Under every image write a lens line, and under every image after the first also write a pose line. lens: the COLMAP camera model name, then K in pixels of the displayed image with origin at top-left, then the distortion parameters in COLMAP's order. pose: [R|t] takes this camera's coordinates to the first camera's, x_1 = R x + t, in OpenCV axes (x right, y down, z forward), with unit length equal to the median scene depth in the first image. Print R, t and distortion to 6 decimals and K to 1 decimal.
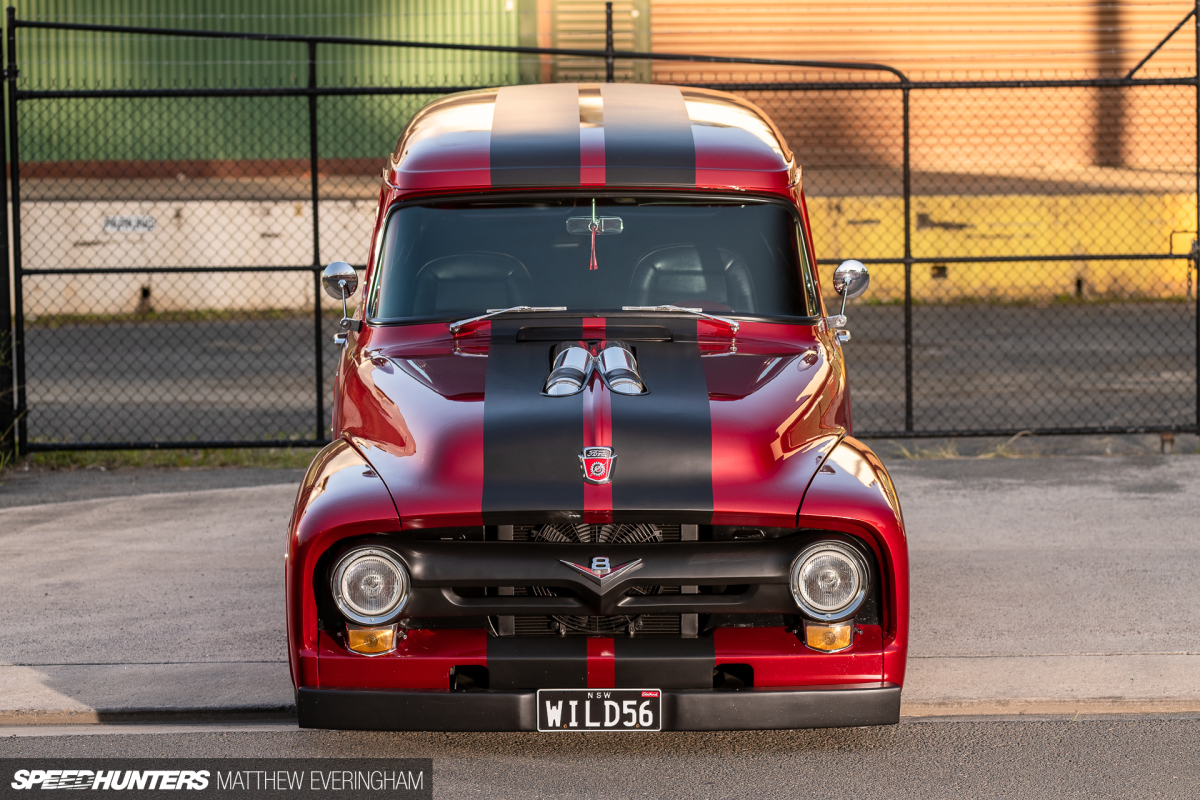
lens RADIAL K [[4053.8, 0, 600.0], [0, 4053.8, 400.0], [0, 0, 1]] dist [-0.013581, 2.768702]
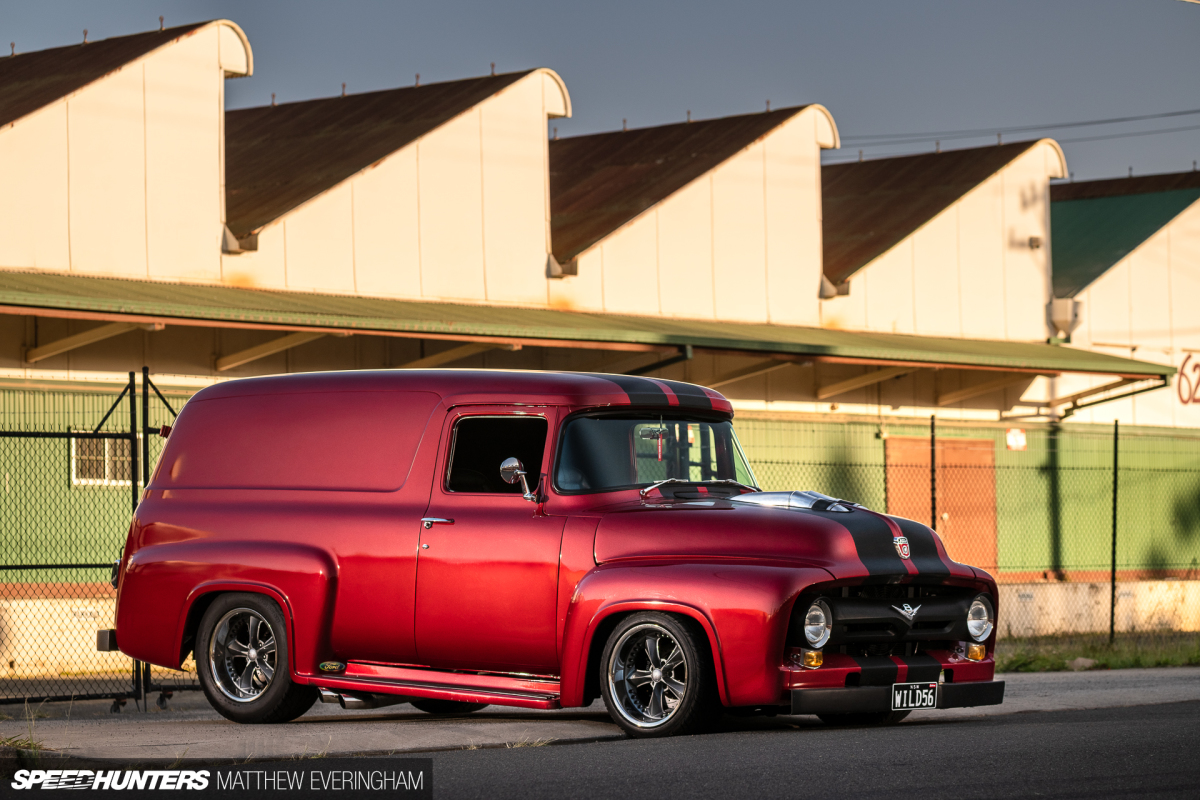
lens RADIAL K [[4053.8, 0, 600.0], [0, 4053.8, 400.0], [0, 0, 1]] dist [-0.013581, 2.768702]
pose [[0.648101, 0.031910, 0.760886, -1.336572], [0.088387, 0.989218, -0.116771, 0.138368], [-0.756408, 0.142932, 0.638292, 0.029882]]
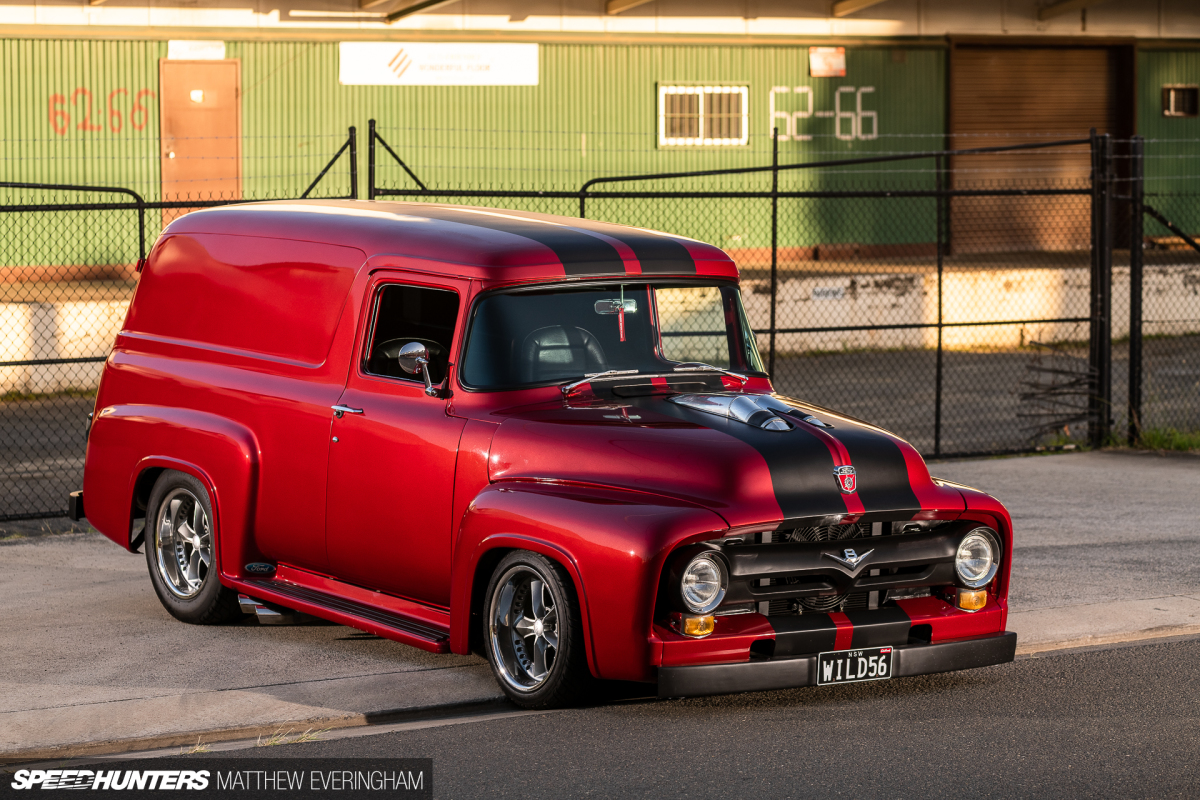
lens RADIAL K [[4053.8, 0, 600.0], [0, 4053.8, 400.0], [0, 0, 1]] dist [-0.013581, 2.768702]
pose [[0.822827, -0.035679, 0.567170, -0.808199], [0.055763, 0.998280, -0.018100, 0.009877], [-0.565549, 0.046520, 0.823402, -0.037122]]
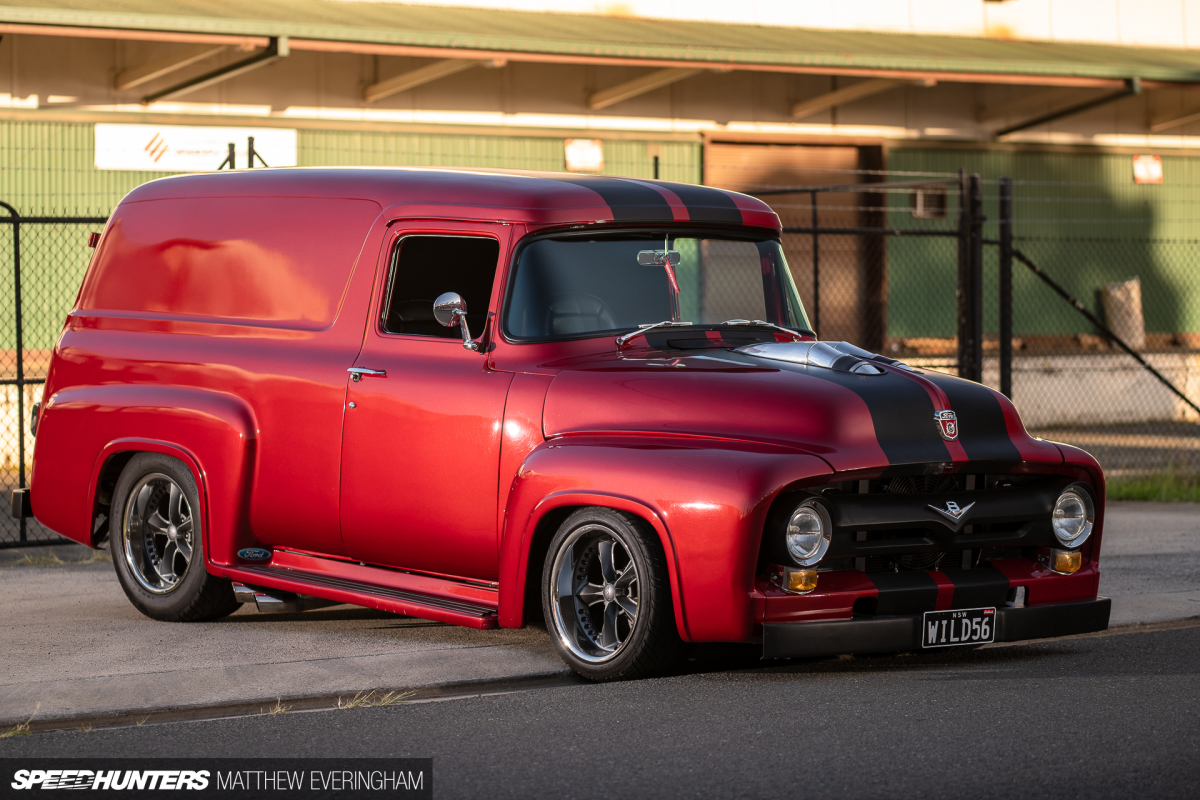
lens RADIAL K [[4053.8, 0, 600.0], [0, 4053.8, 400.0], [0, 0, 1]] dist [-0.013581, 2.768702]
pose [[0.761468, -0.013764, 0.648057, -0.862704], [0.066009, 0.996224, -0.056403, 0.070066], [-0.644833, 0.085727, 0.759501, 0.145841]]
